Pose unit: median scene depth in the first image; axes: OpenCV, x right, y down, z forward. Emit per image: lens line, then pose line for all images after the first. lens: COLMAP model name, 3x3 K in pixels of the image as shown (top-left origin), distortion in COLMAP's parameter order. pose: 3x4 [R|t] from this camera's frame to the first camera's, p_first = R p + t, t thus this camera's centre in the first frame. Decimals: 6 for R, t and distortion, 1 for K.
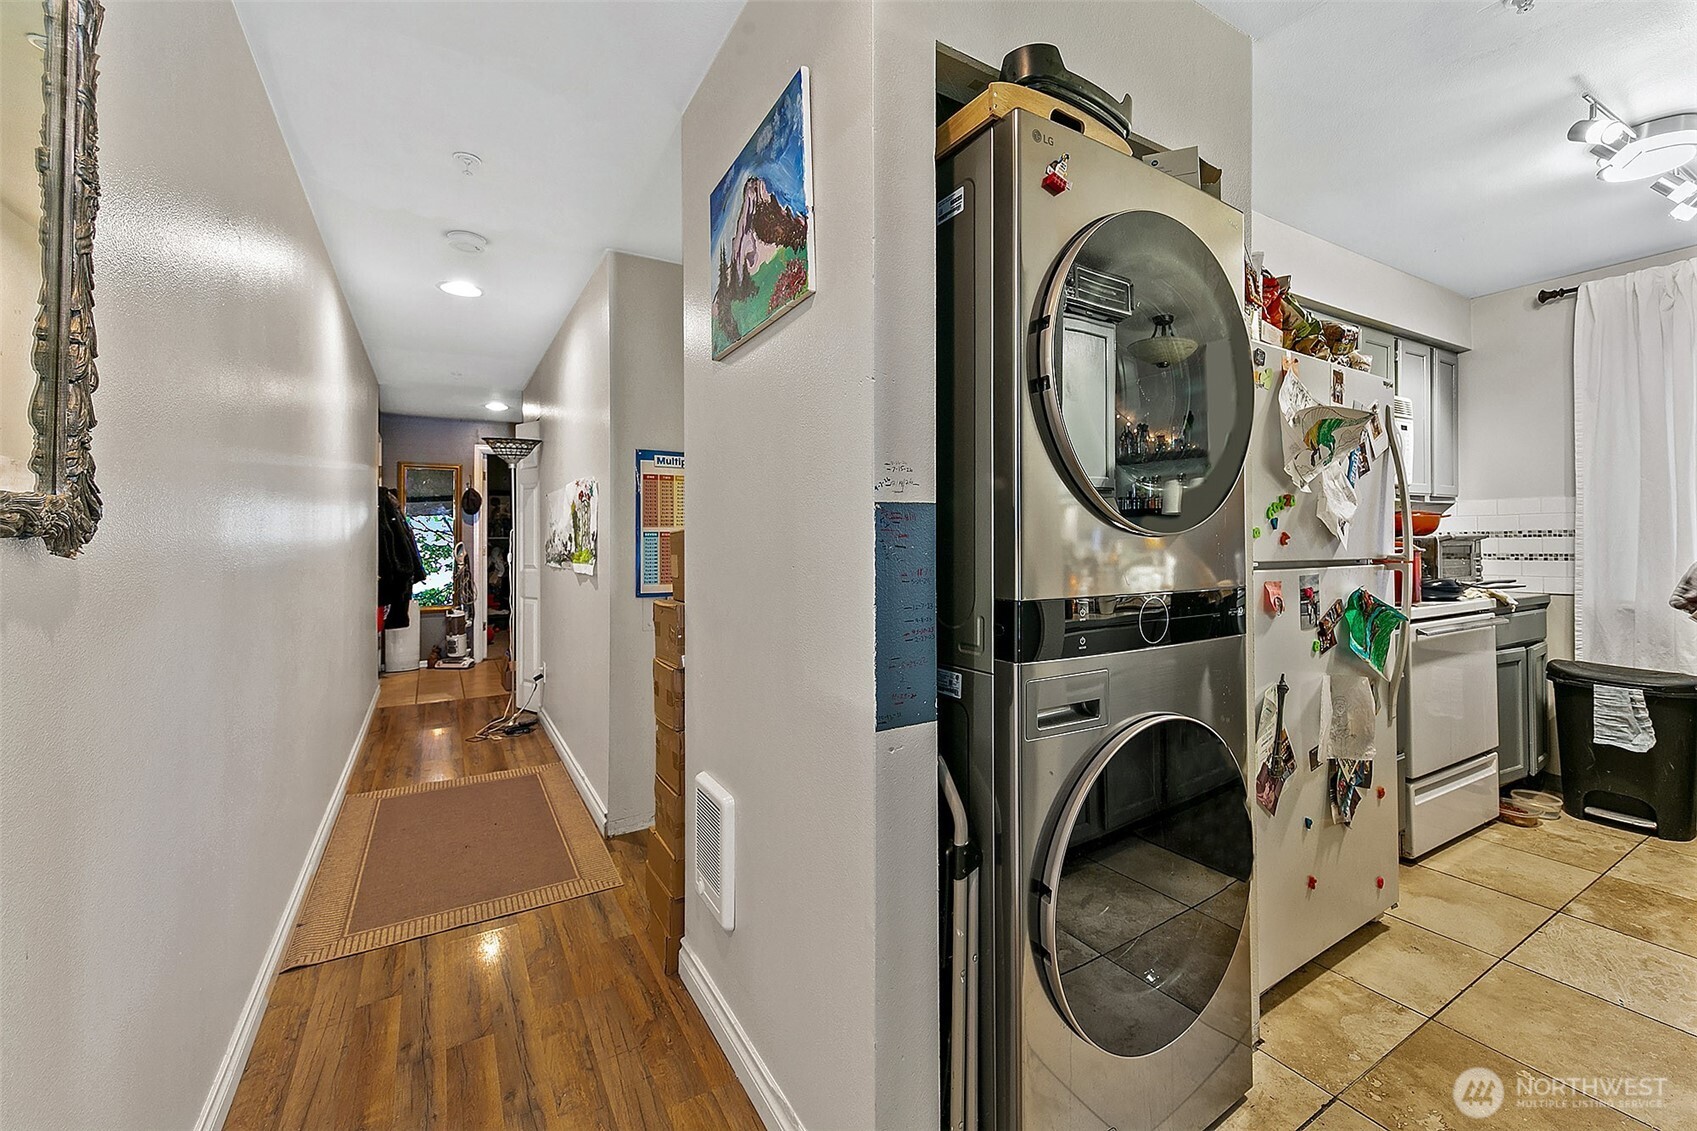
lens RADIAL K [[694.6, 0, 860.3], [0, 694.6, 533.8], [0, 0, 1]] dist [0.004540, 0.000356]
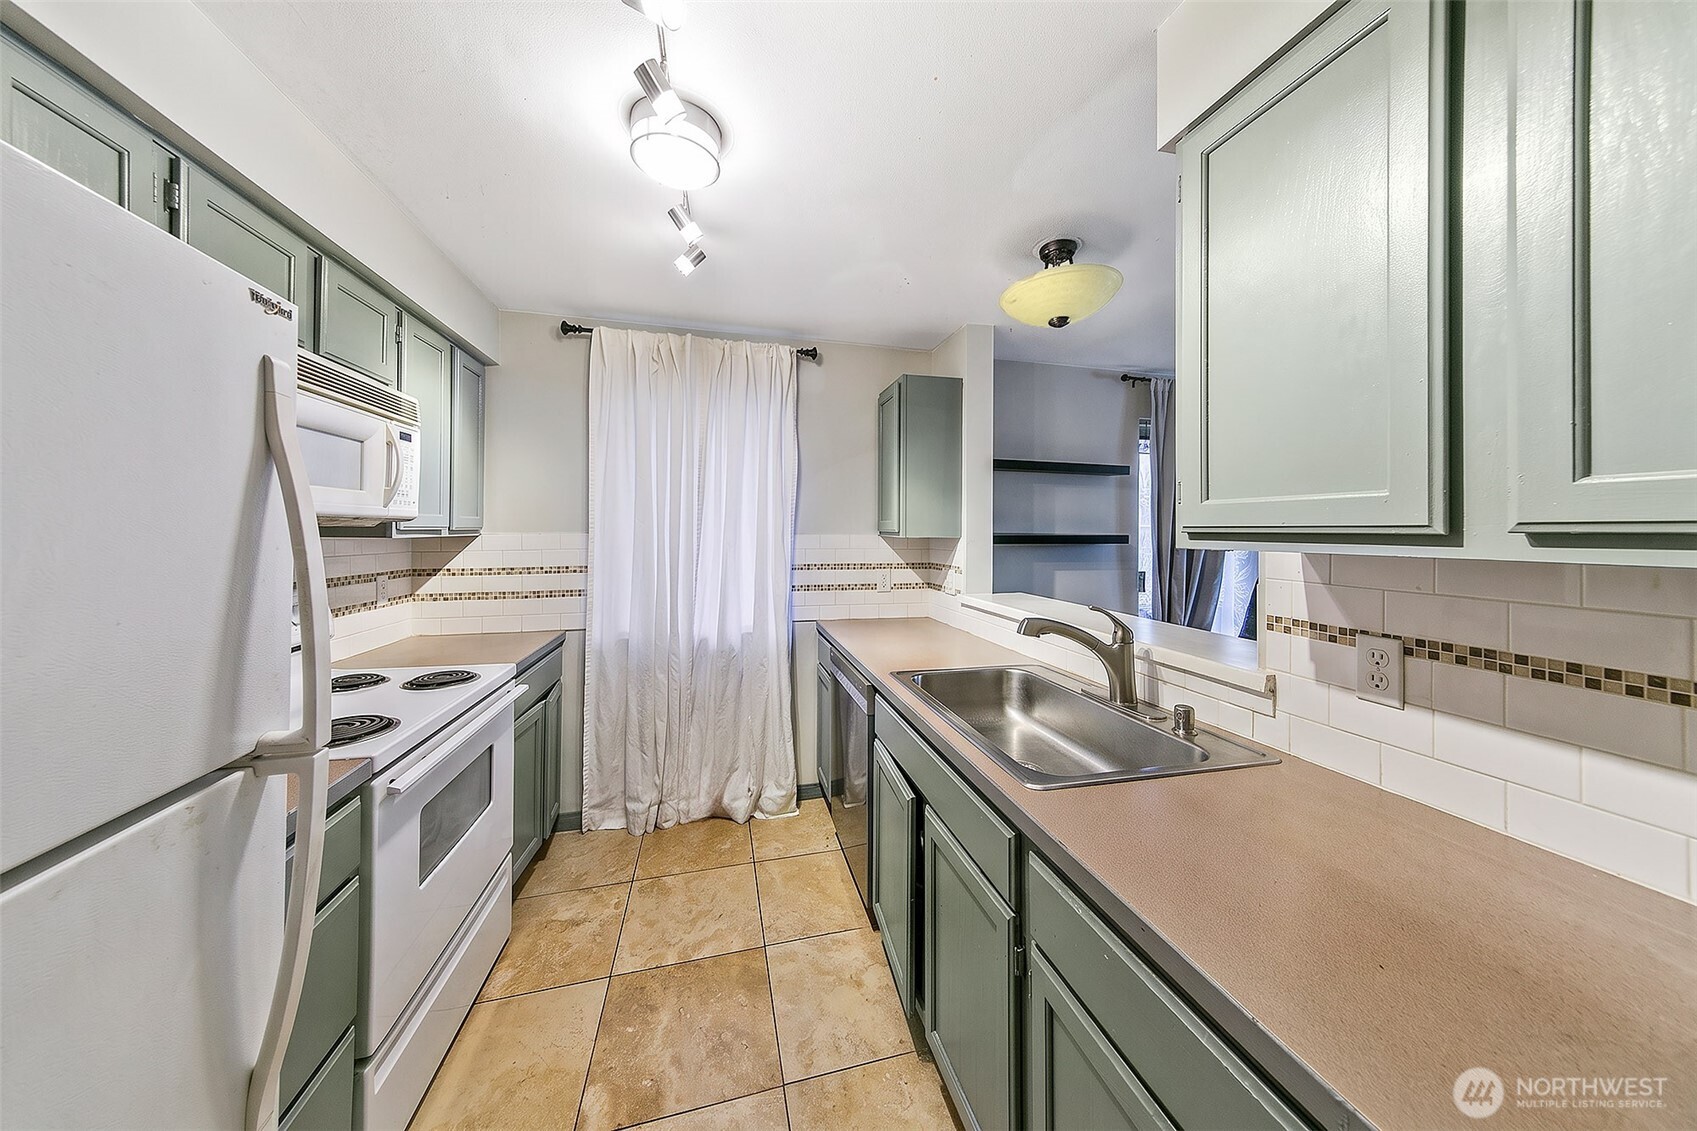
lens RADIAL K [[535.4, 0, 859.6], [0, 535.4, 532.8], [0, 0, 1]] dist [0.000779, -0.000059]
pose [[0.281621, 0.009012, 0.959483, 0.381240], [-0.012359, 0.999907, -0.005764, -0.055490], [-0.959446, -0.010235, 0.281707, 0.393983]]
